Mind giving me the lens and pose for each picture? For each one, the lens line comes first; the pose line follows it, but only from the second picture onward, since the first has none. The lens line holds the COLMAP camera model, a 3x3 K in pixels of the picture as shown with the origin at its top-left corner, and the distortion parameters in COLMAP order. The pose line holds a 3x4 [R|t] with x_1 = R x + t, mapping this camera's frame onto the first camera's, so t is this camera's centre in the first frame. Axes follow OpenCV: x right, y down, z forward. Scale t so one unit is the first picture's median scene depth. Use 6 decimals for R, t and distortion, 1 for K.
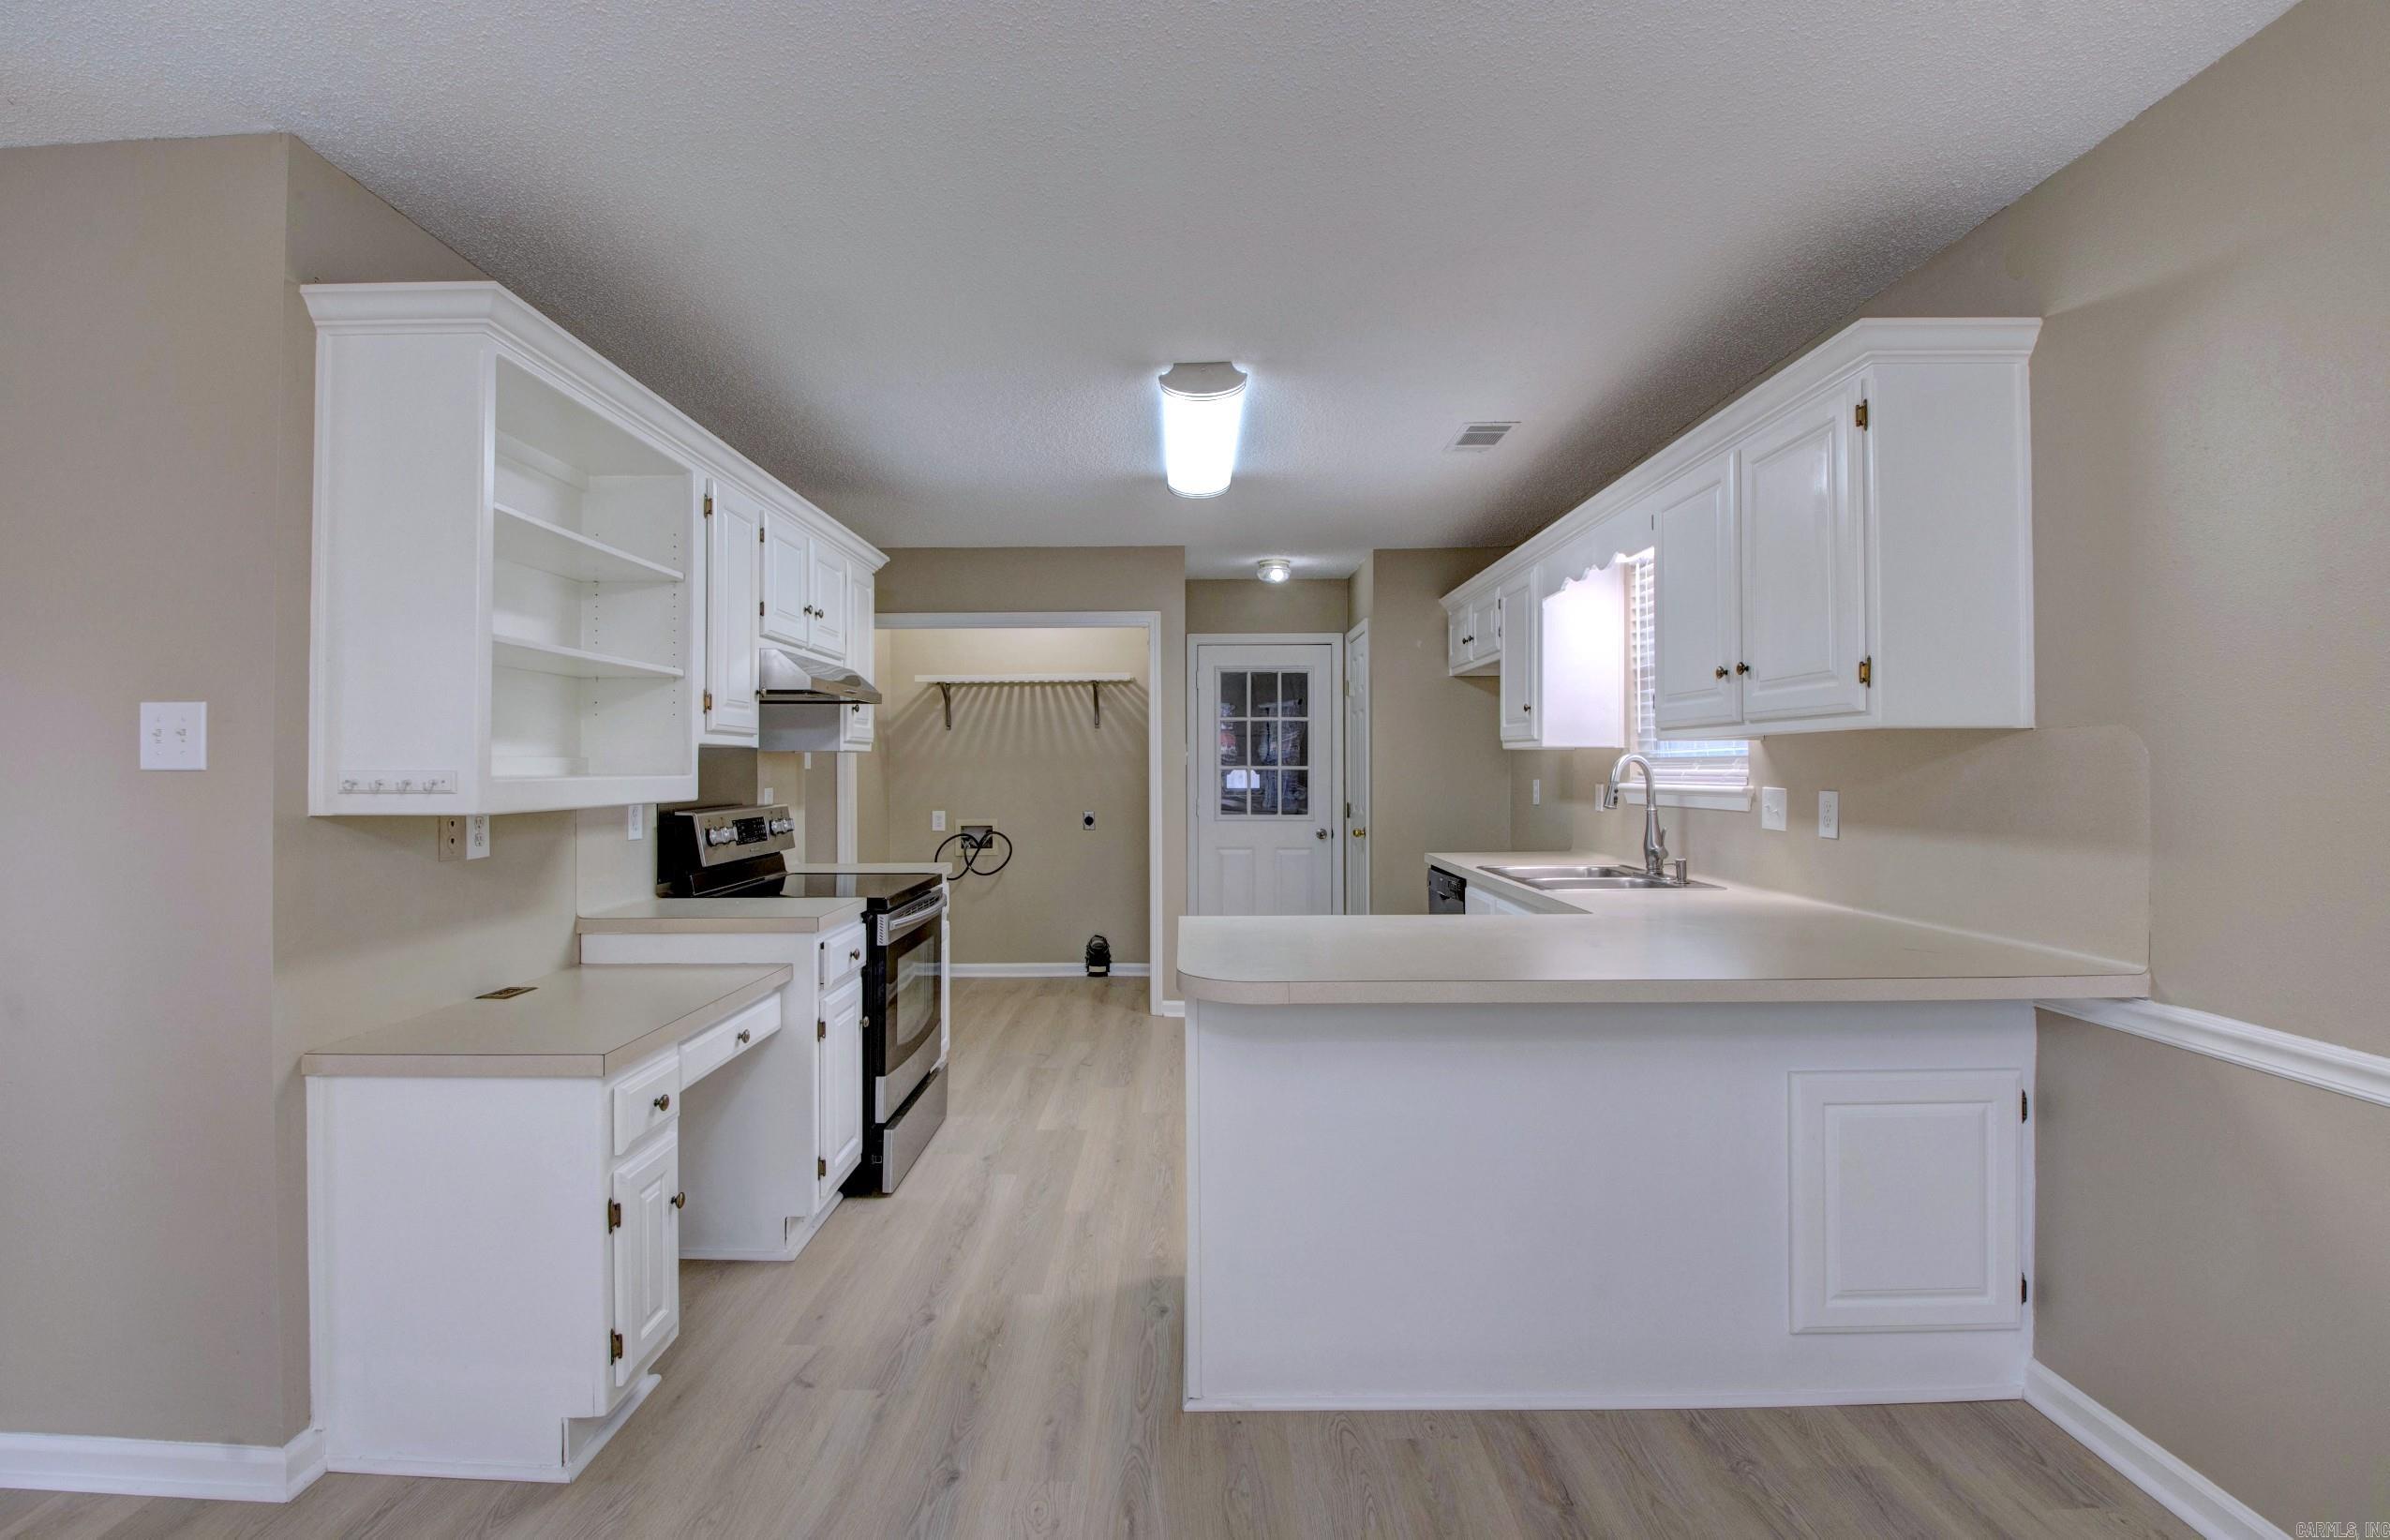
lens RADIAL K [[1128.0, 0, 1184.3], [0, 1128.0, 760.7], [0, 0, 1]] dist [0.025116, -0.030286]
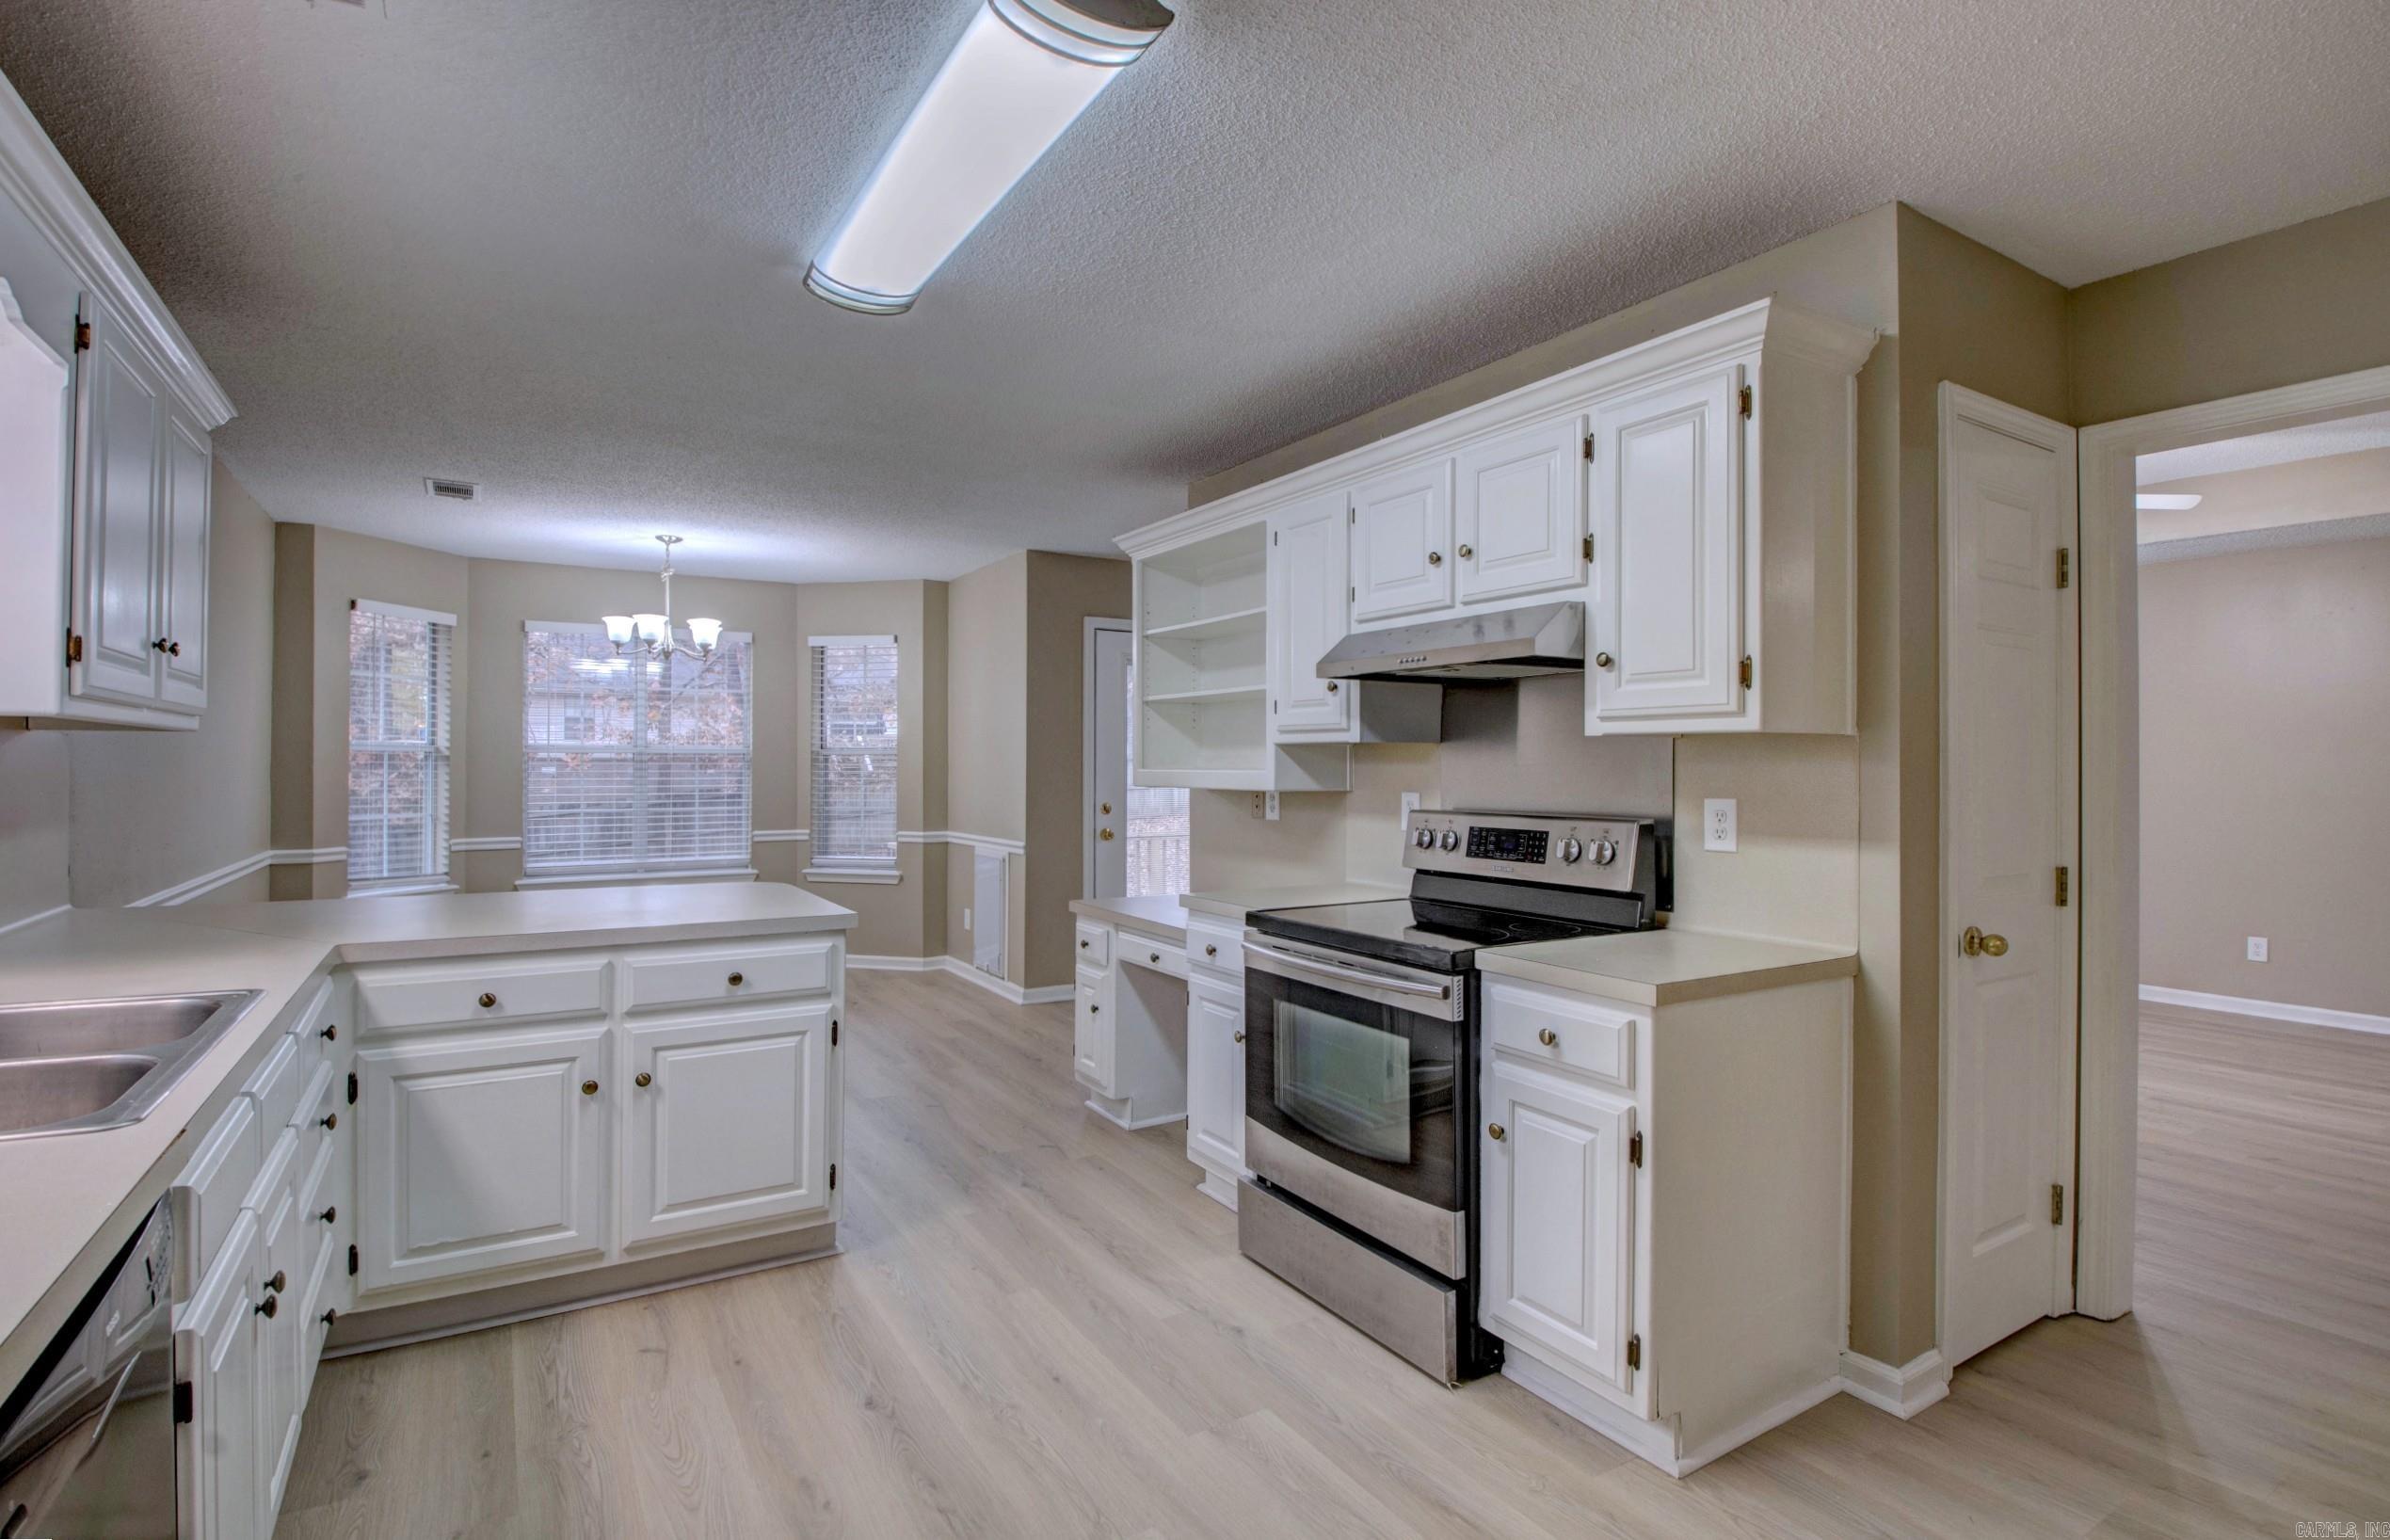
lens RADIAL K [[1128.0, 0, 1184.3], [0, 1128.0, 760.7], [0, 0, 1]] dist [0.025116, -0.030286]
pose [[-0.853949, -0.001336, -0.520354, 0.263326], [0.003292, 0.999963, -0.007968, 0.012646], [0.520346, -0.008517, -0.853913, 1.958385]]
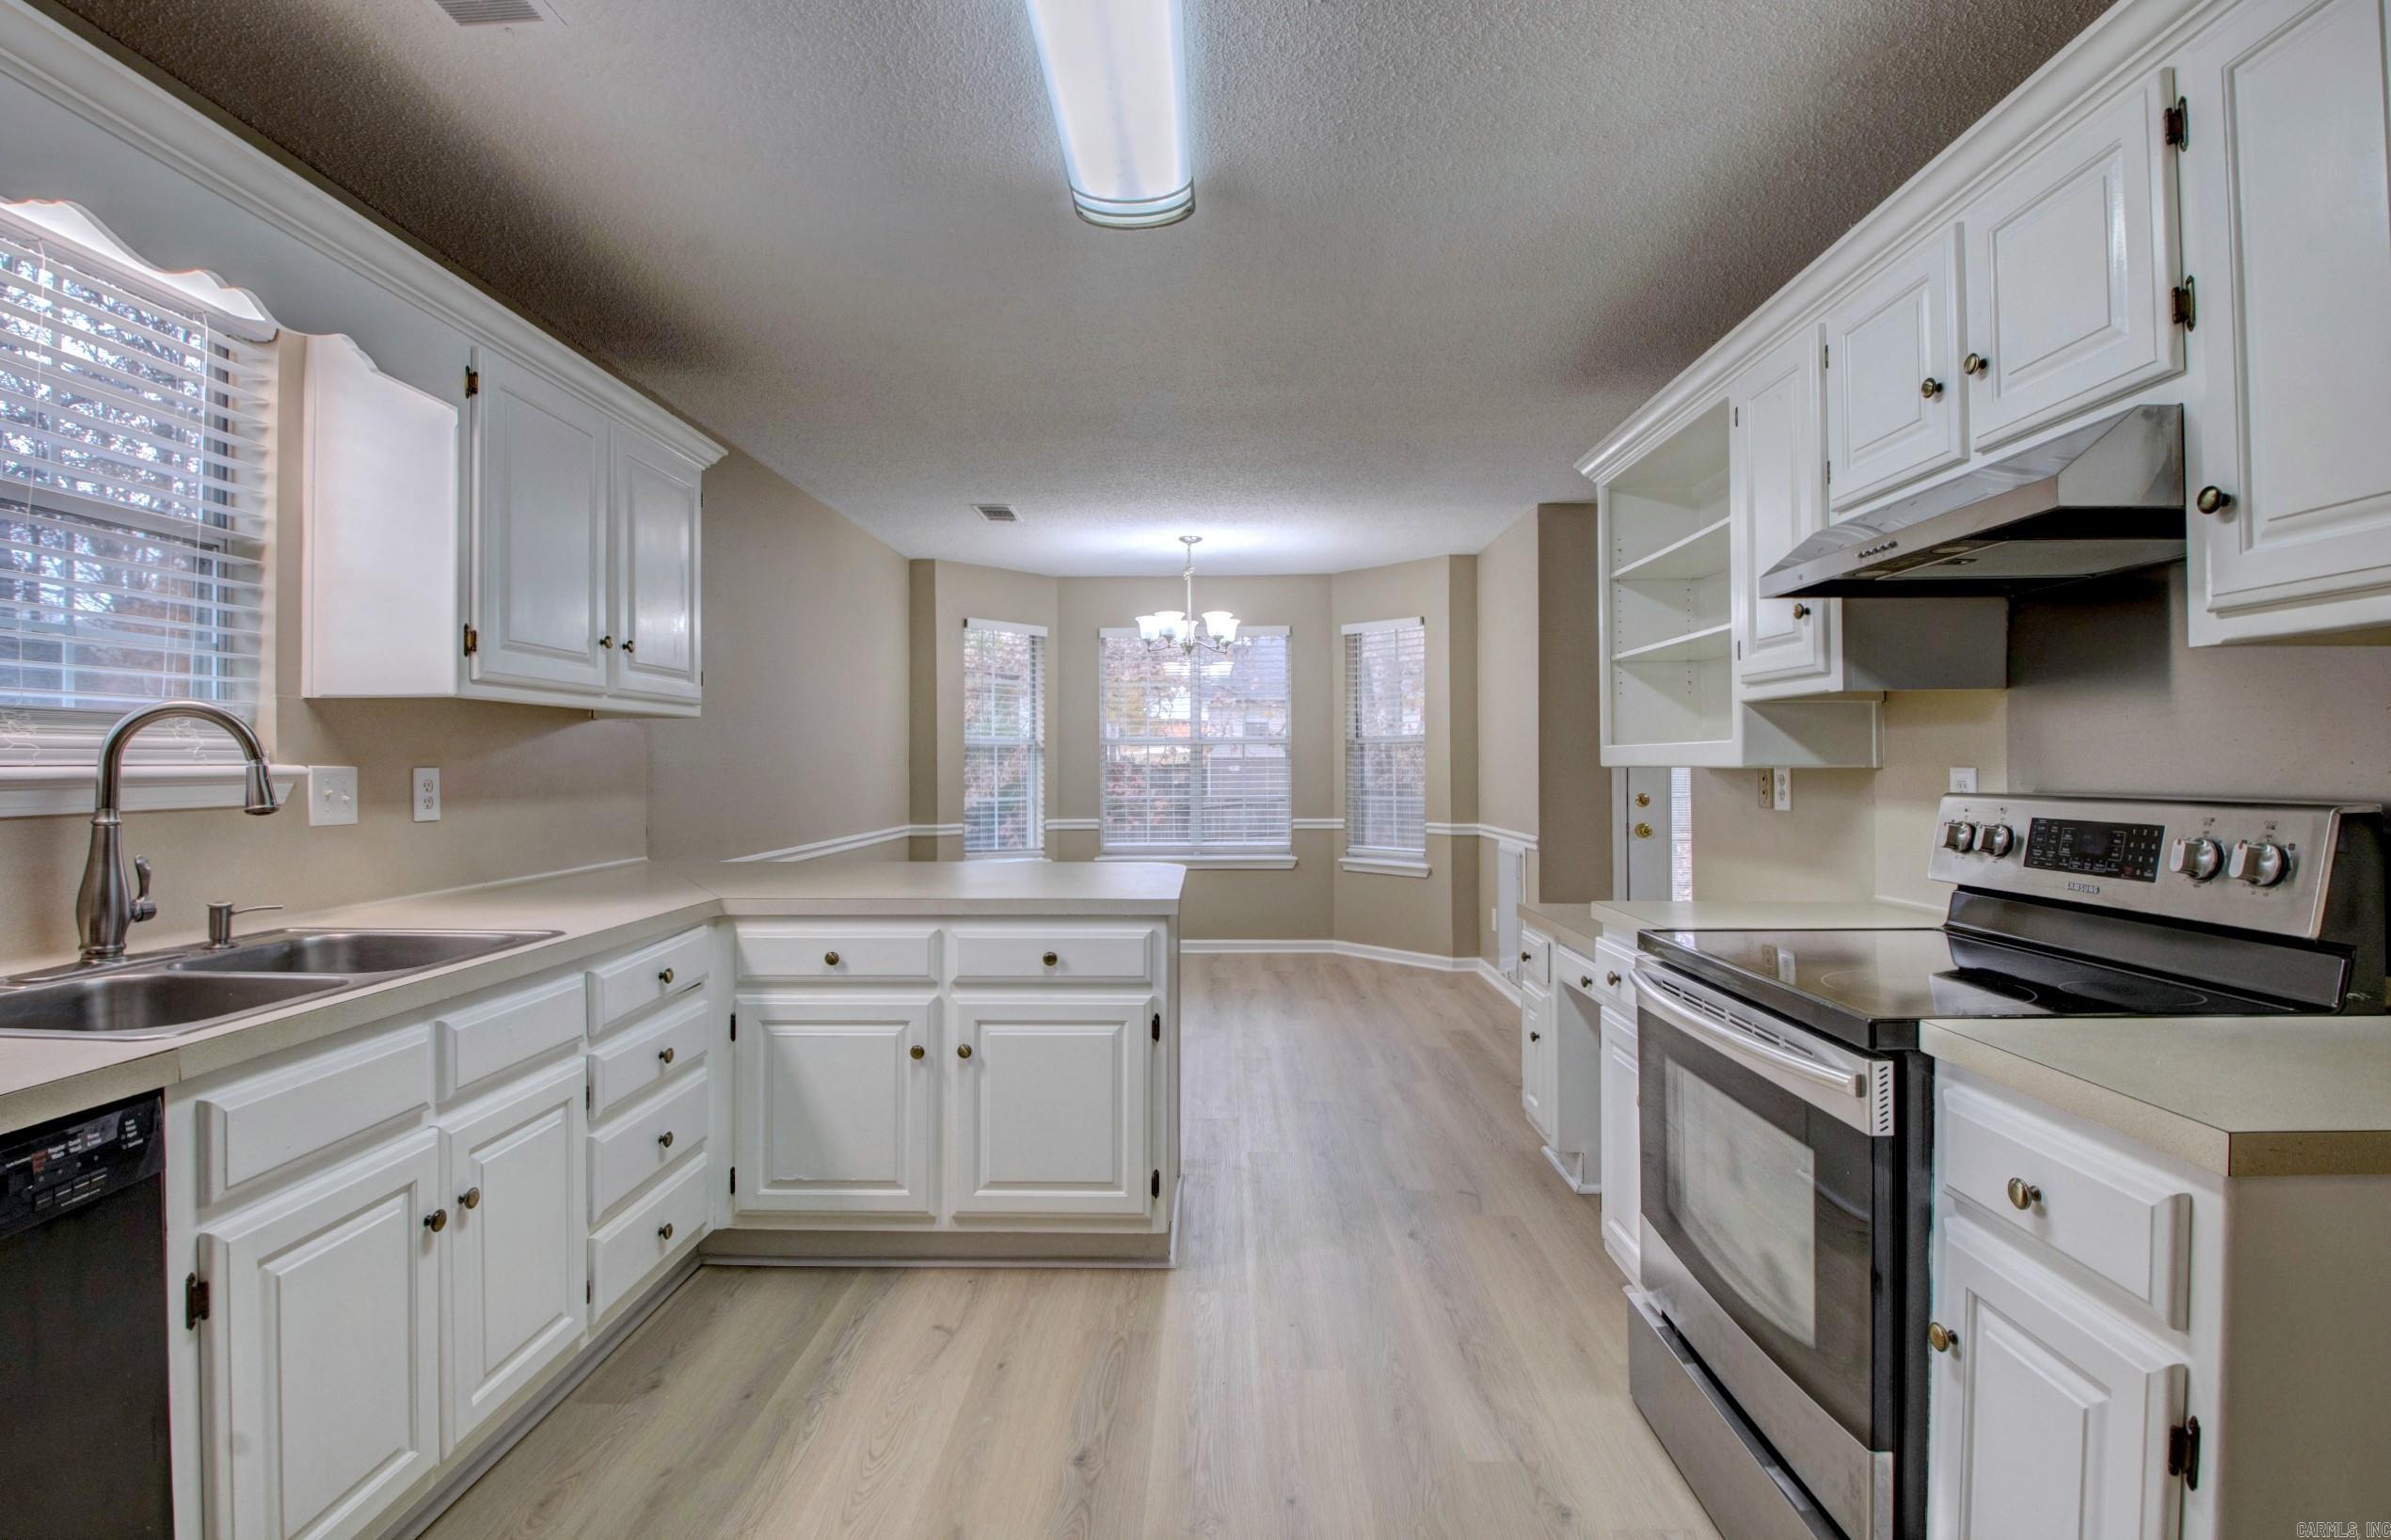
lens RADIAL K [[1110.6, 0, 1194.8], [0, 1110.6, 758.3], [0, 0, 1]] dist [0.034842, -0.039678]
pose [[-0.999782, 0.008339, 0.019153, -0.033395], [0.008105, 0.999892, -0.012250, 0.035616], [-0.019254, -0.012092, -0.999742, 1.853531]]
